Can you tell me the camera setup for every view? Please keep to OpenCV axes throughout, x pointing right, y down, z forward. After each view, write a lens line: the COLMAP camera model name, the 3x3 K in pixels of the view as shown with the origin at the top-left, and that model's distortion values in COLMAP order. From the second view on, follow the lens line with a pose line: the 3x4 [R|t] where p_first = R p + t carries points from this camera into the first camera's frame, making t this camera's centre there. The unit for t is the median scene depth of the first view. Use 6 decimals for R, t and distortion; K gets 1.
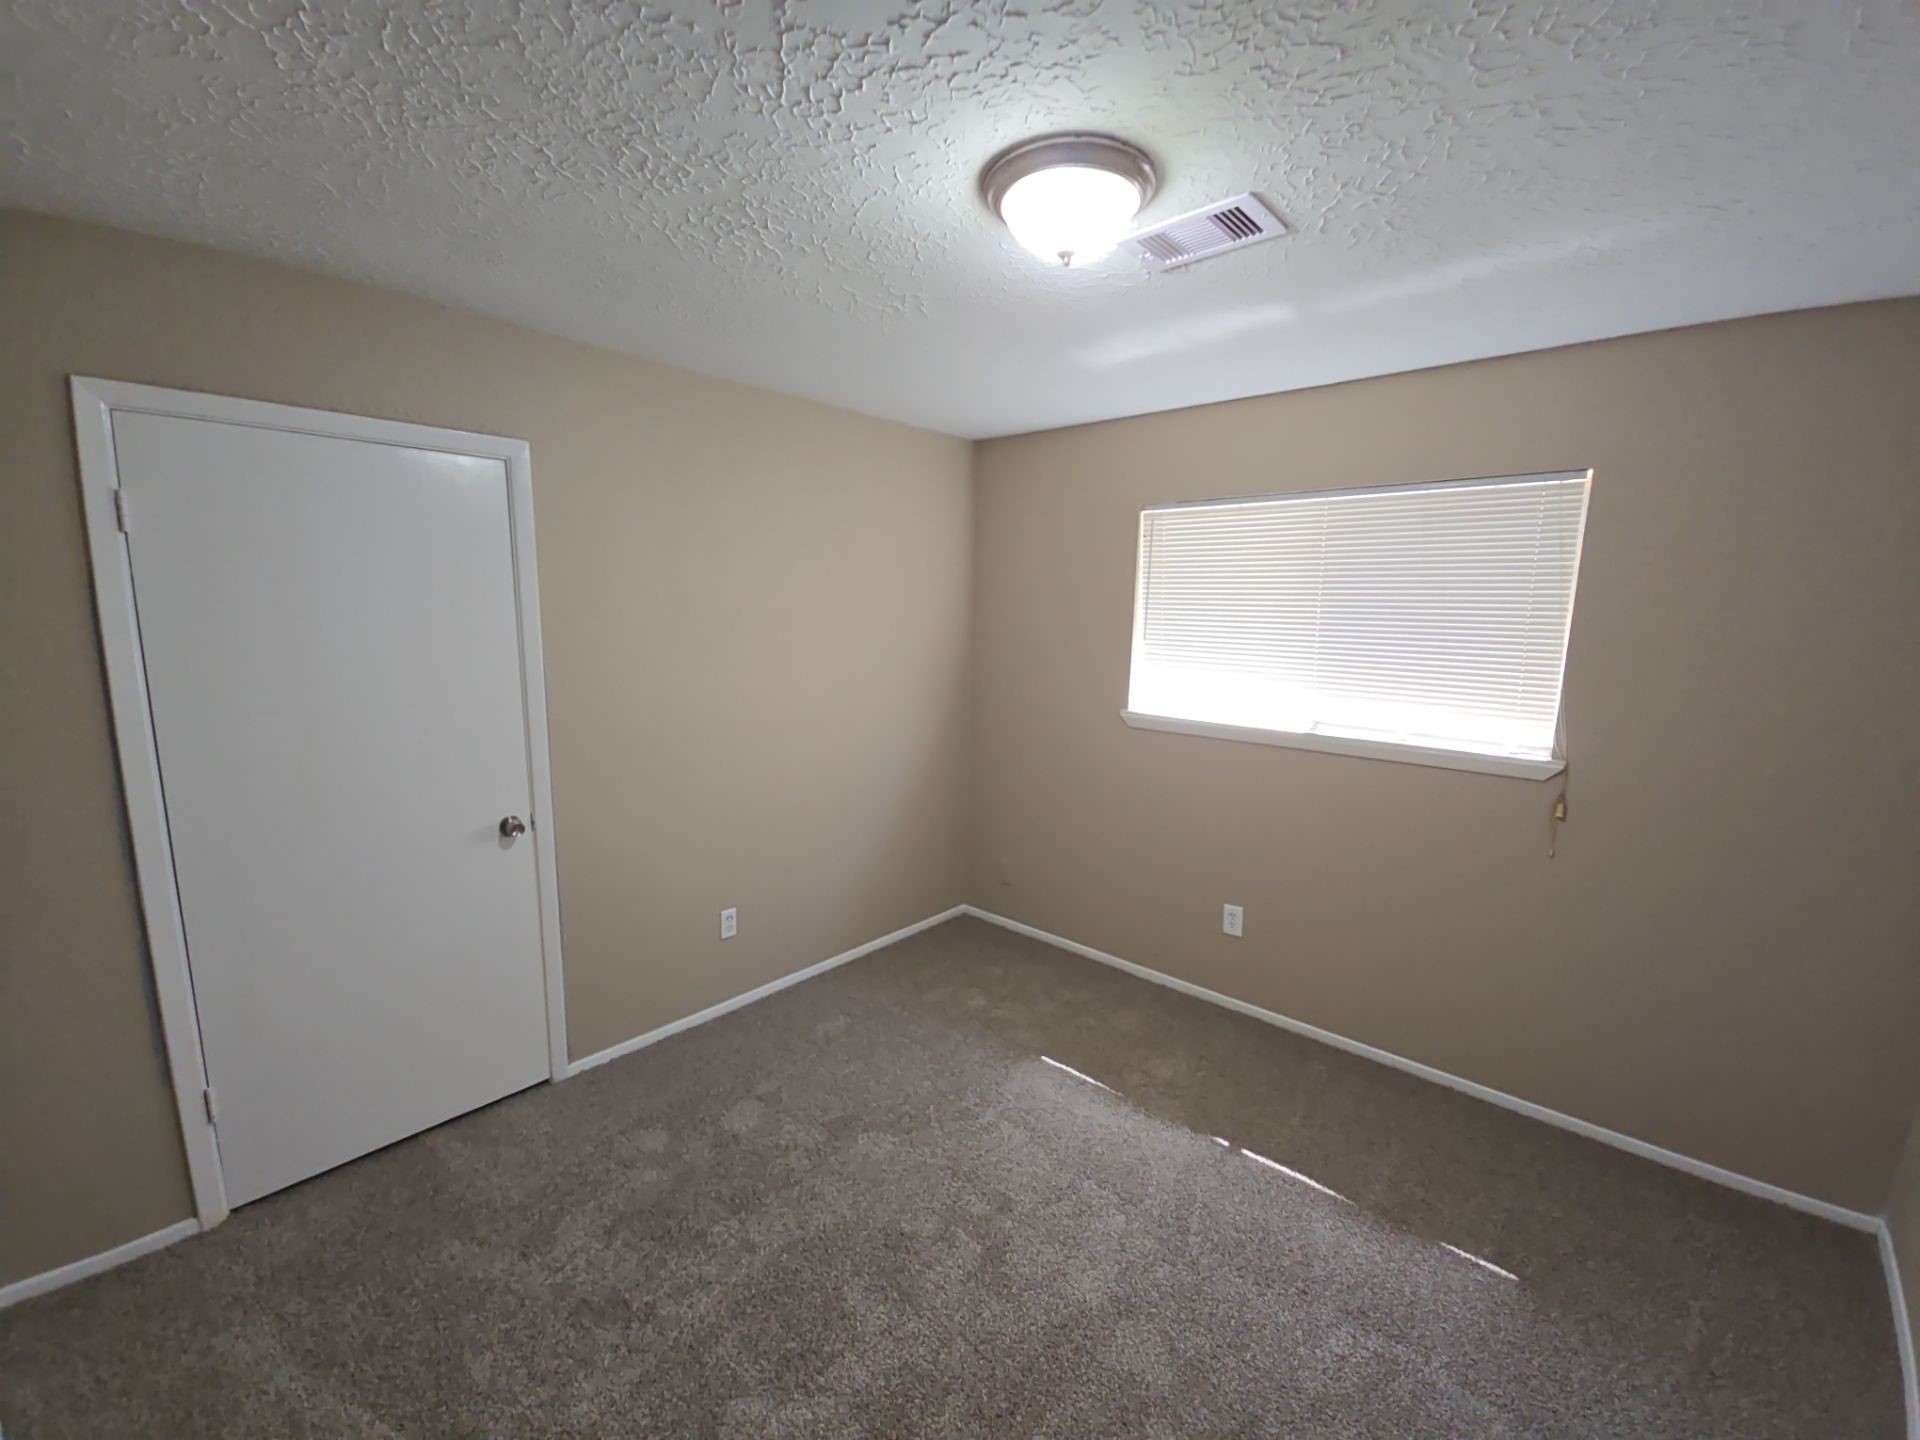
lens RADIAL K [[780.3, 0, 949.6], [0, 780.3, 718.5], [0, 0, 1]] dist [0.008905, -0.007552]
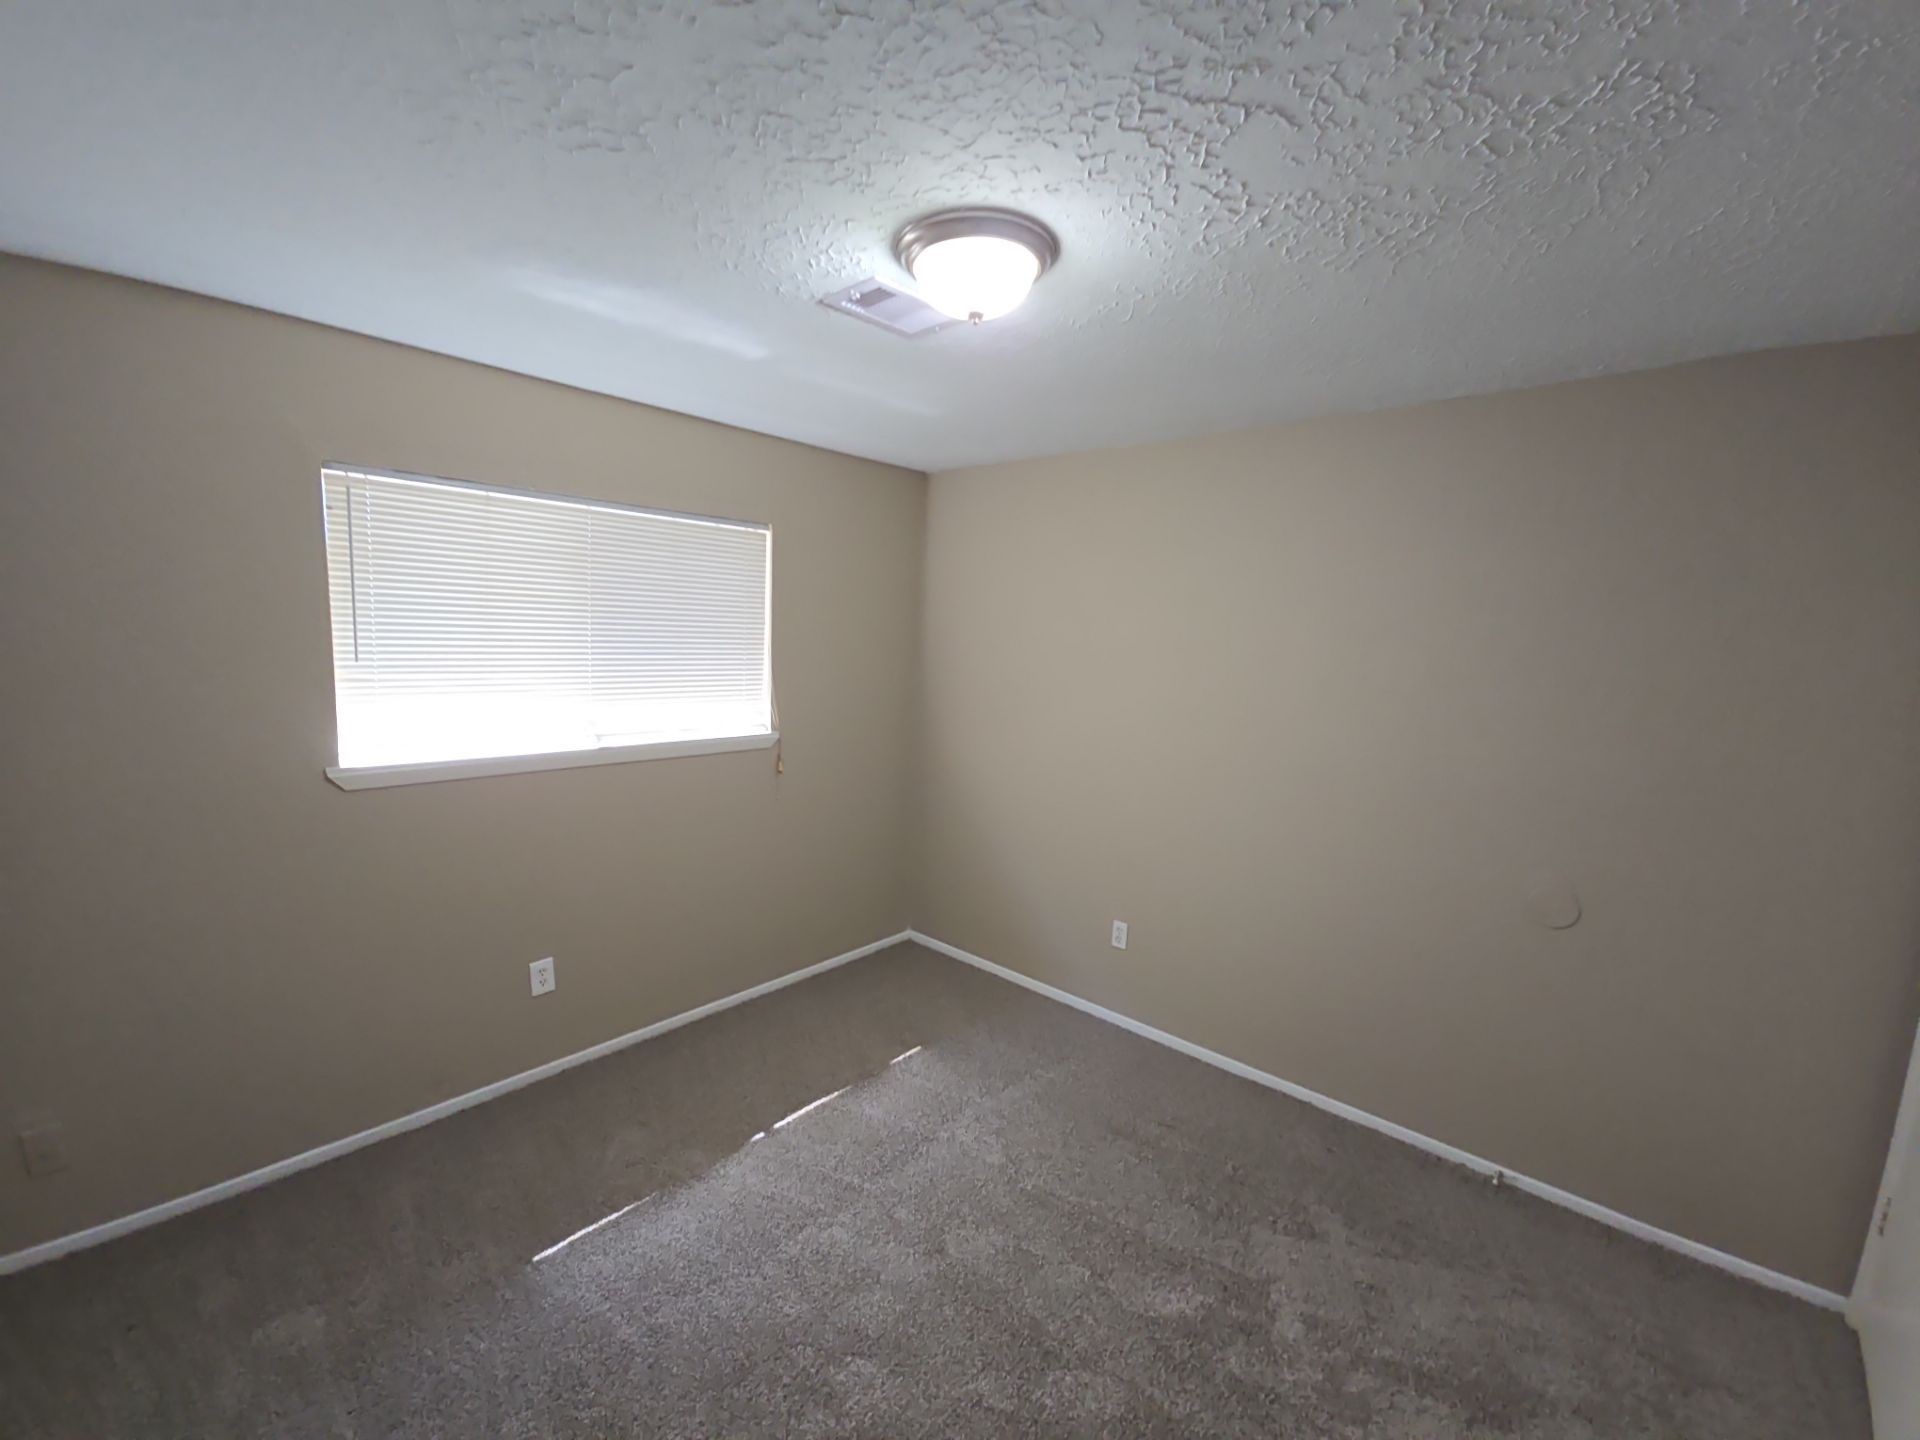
lens RADIAL K [[780.3, 0, 945.8], [0, 780.3, 720.1], [0, 0, 1]] dist [0.008905, -0.007552]
pose [[0.005660, -0.117585, 0.993047, -0.603797], [0.116728, 0.986351, 0.116127, -0.093200], [-0.993148, 0.115259, 0.019308, 0.658861]]
